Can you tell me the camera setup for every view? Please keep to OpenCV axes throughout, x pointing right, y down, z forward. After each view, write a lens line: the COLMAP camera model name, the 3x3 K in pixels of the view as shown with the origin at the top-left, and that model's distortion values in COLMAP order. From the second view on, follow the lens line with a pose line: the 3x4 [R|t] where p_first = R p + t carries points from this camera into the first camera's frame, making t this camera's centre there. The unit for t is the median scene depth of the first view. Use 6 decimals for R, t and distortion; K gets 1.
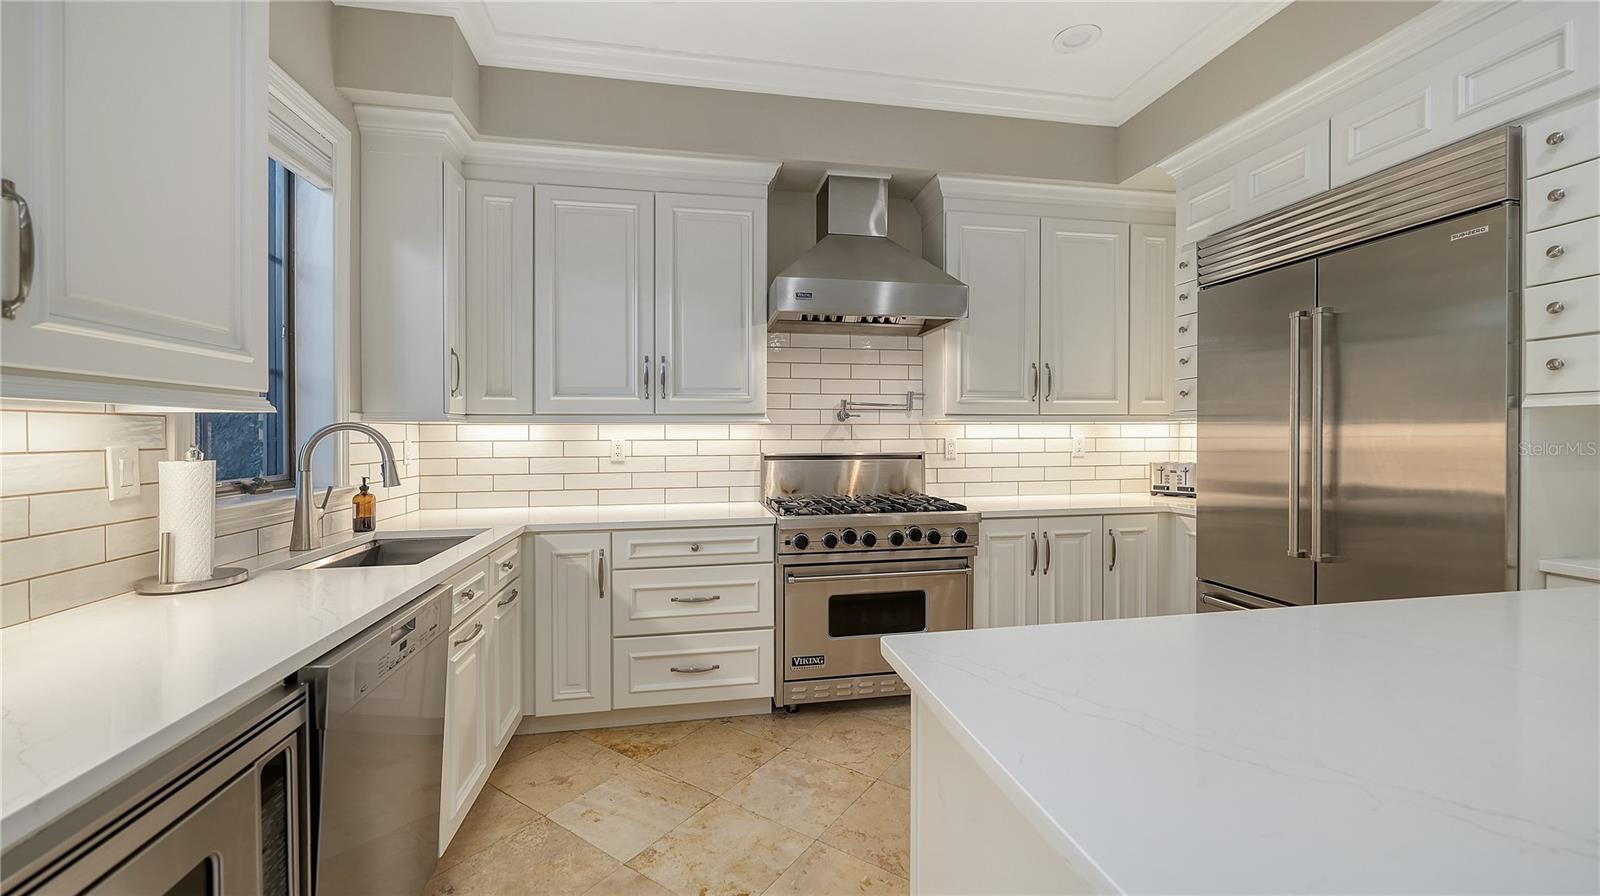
lens RADIAL K [[616.7, 0, 800.9], [0, 616.7, 440.6], [0, 0, 1]] dist [-0.005720, -0.000167]
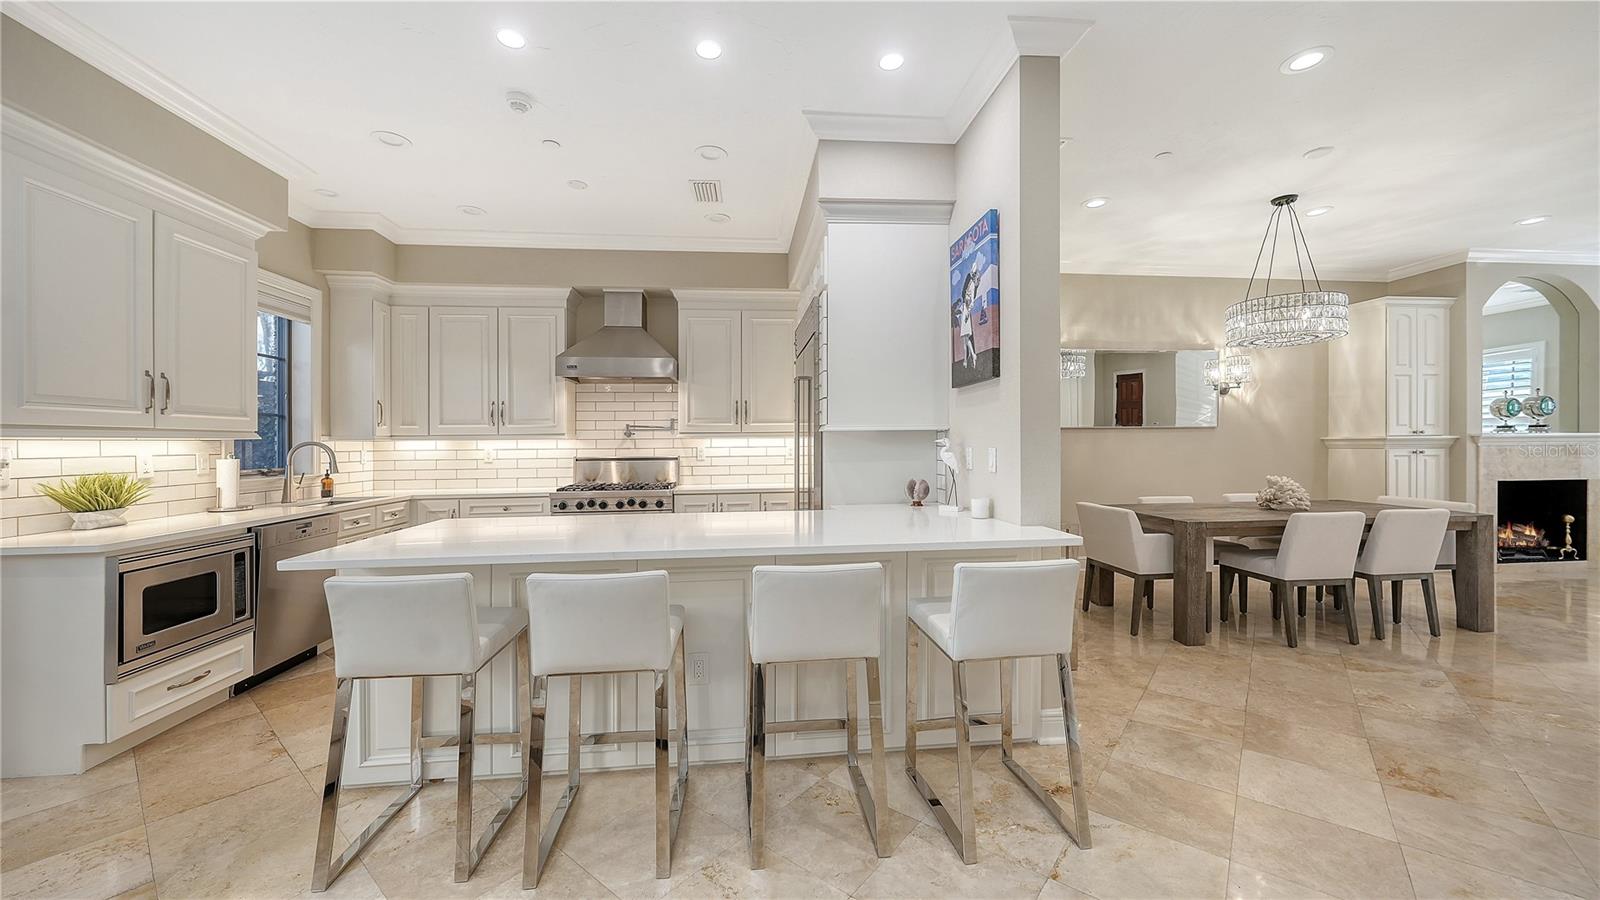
lens RADIAL K [[584.4, 0, 796.6], [0, 584.4, 440.8], [0, 0, 1]] dist [-0.001337, -0.000033]
pose [[0.997112, -0.006449, -0.075670, 0.775860], [0.005393, 0.999885, -0.014153, 0.002714], [0.075752, 0.013704, 0.997032, -0.620617]]
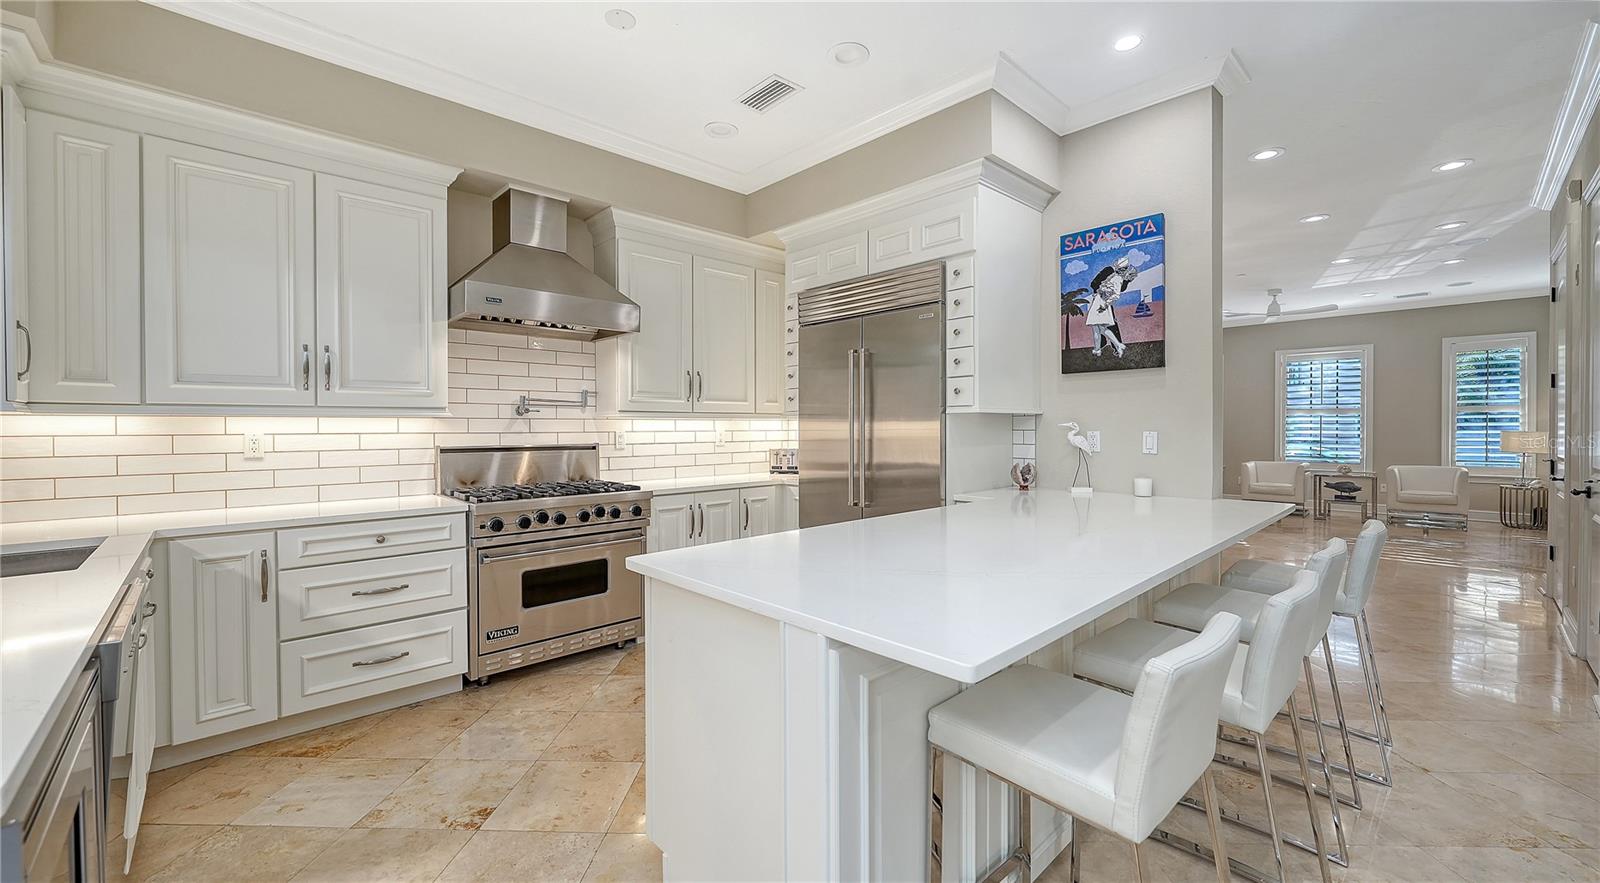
lens RADIAL K [[626.9, 0, 803.2], [0, 626.9, 429.0], [0, 0, 1]] dist [-0.000881, -0.000133]
pose [[0.837928, -0.000210, 0.545780, -0.144911], [0.005857, 0.999946, -0.008609, 0.005201], [-0.545749, 0.010410, 0.837884, -0.229993]]
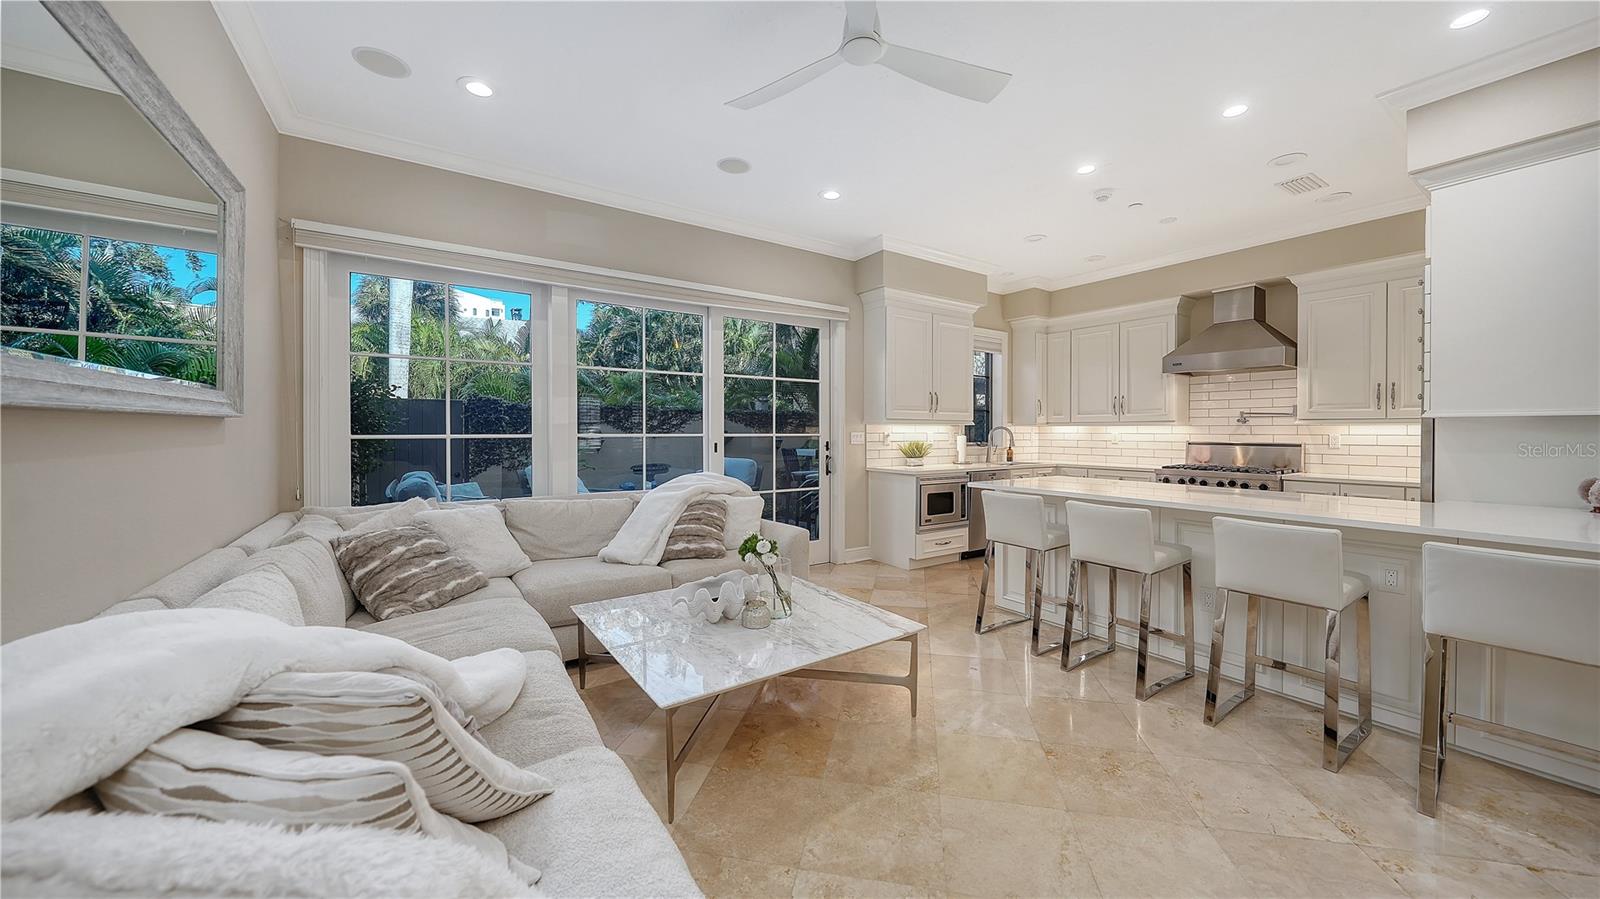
lens RADIAL K [[556.1, 0, 804.6], [0, 556.1, 428.7], [0, 0, 1]] dist [-0.001421, -0.000056]
pose [[0.400305, 0.000944, -0.916382, 1.237839], [-0.014620, 0.999879, -0.005357, 0.010835], [0.916265, 0.015542, 0.400270, -0.917932]]
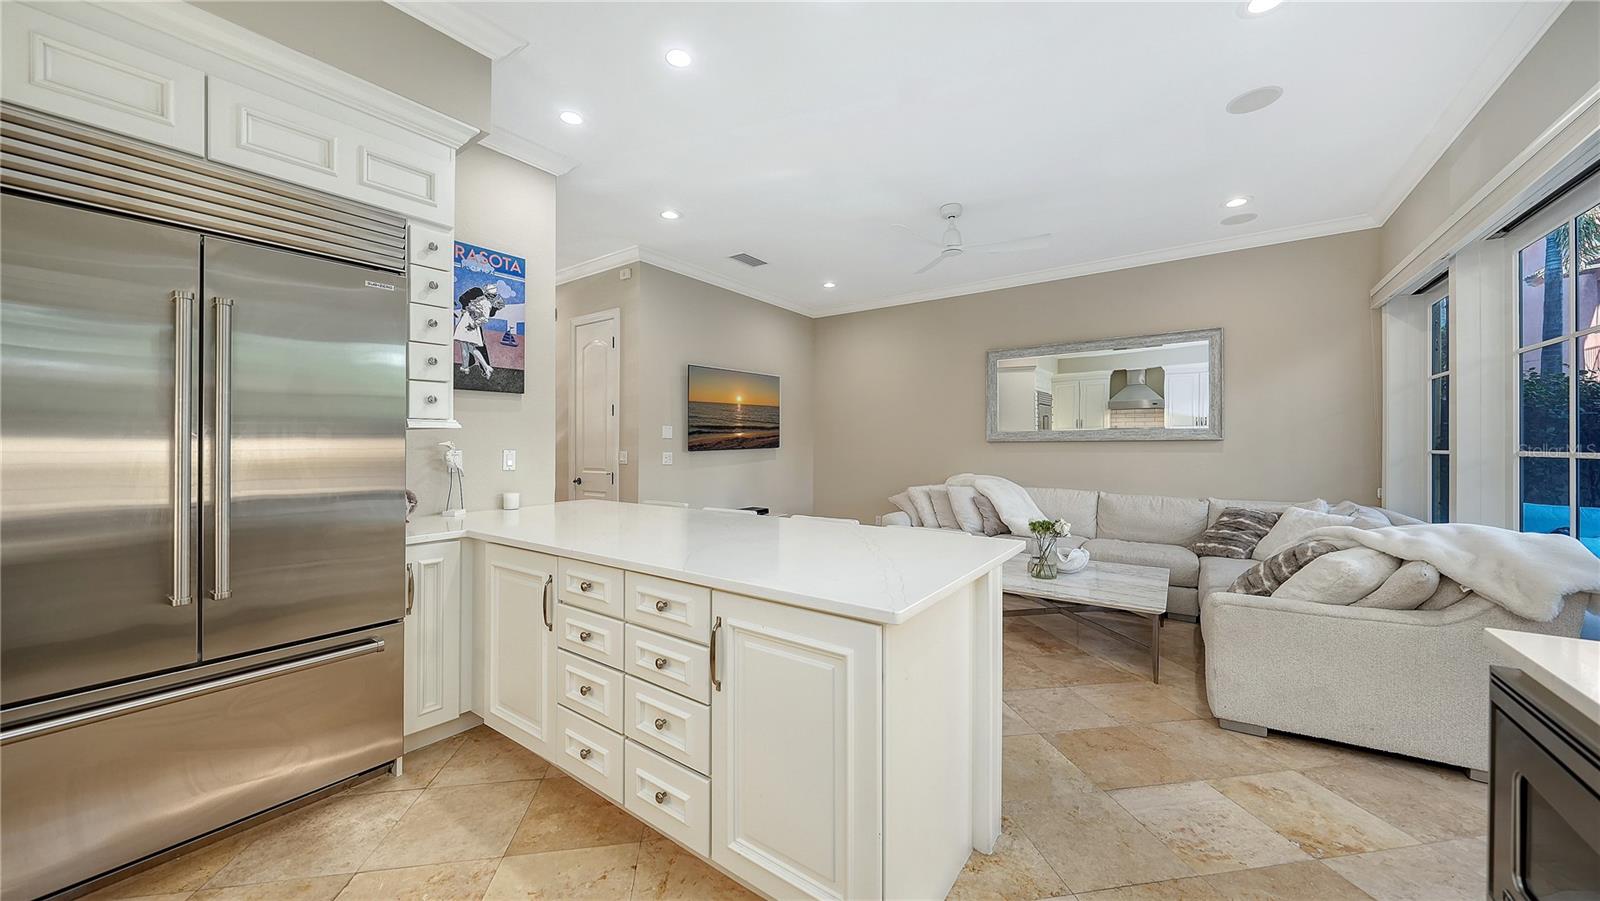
lens RADIAL K [[556.1, 0, 804.6], [0, 556.1, 429.7], [0, 0, 1]] dist [-0.001421, -0.000056]
pose [[-0.699632, 0.023843, 0.714105, -0.204060], [0.012218, 0.999696, -0.021408, -0.007284], [-0.714398, -0.006253, -0.699711, 0.760646]]
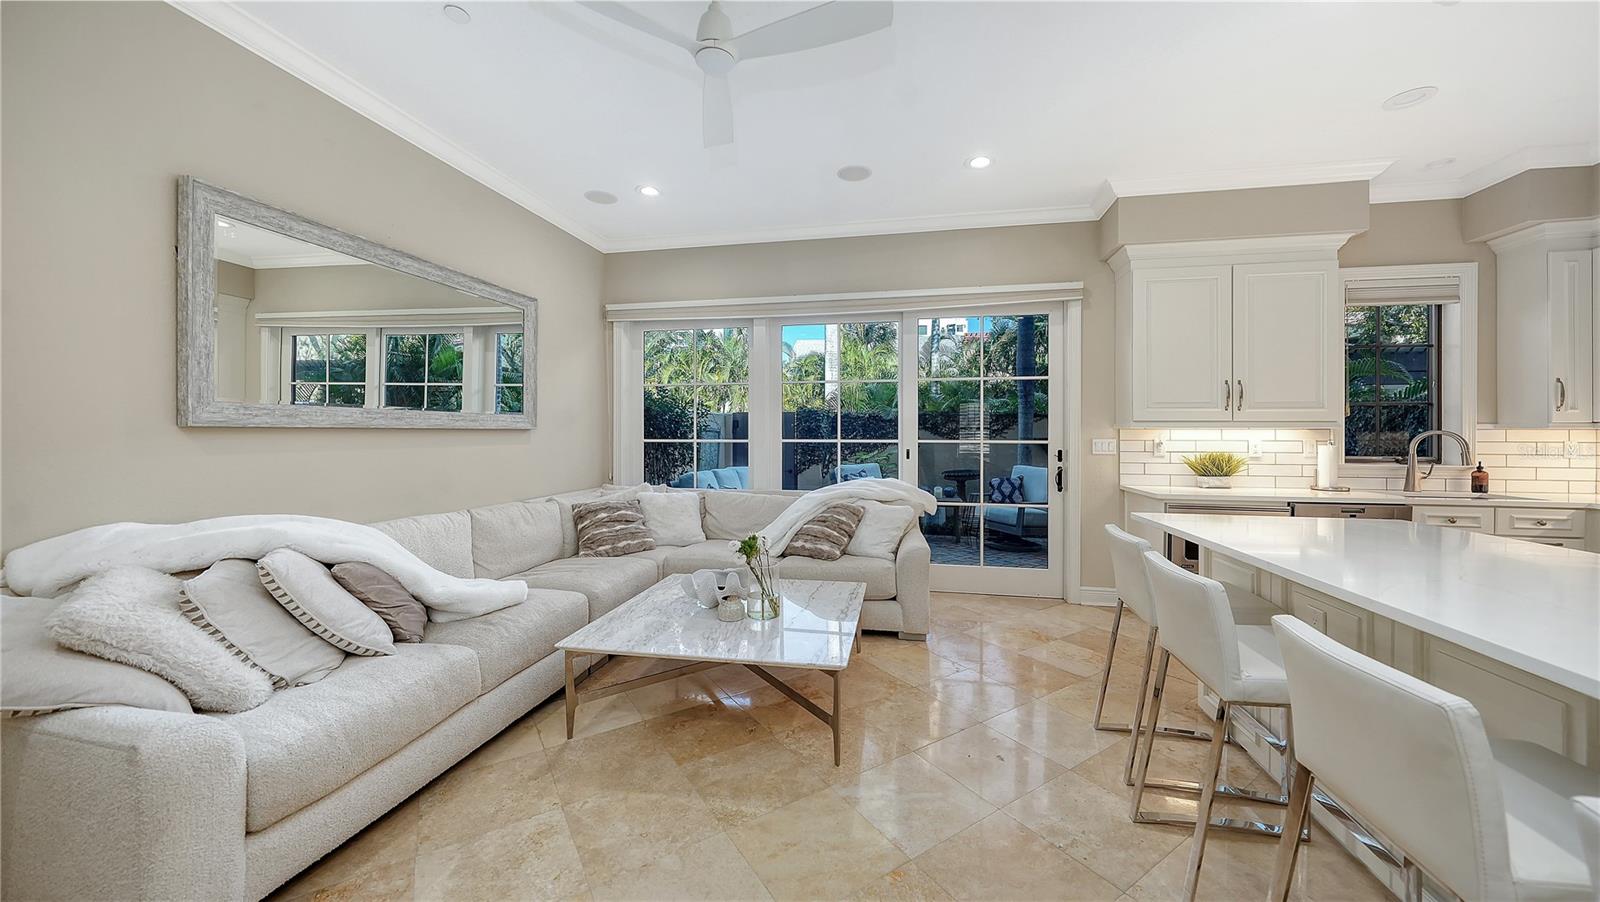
lens RADIAL K [[556.1, 0, 804.6], [0, 556.1, 430.2], [0, 0, 1]] dist [-0.001421, -0.000056]
pose [[-0.371539, -0.004751, -0.928405, 1.234215], [-0.012276, 0.999925, -0.000205, -0.003723], [0.928336, 0.011321, -0.371569, -0.154076]]
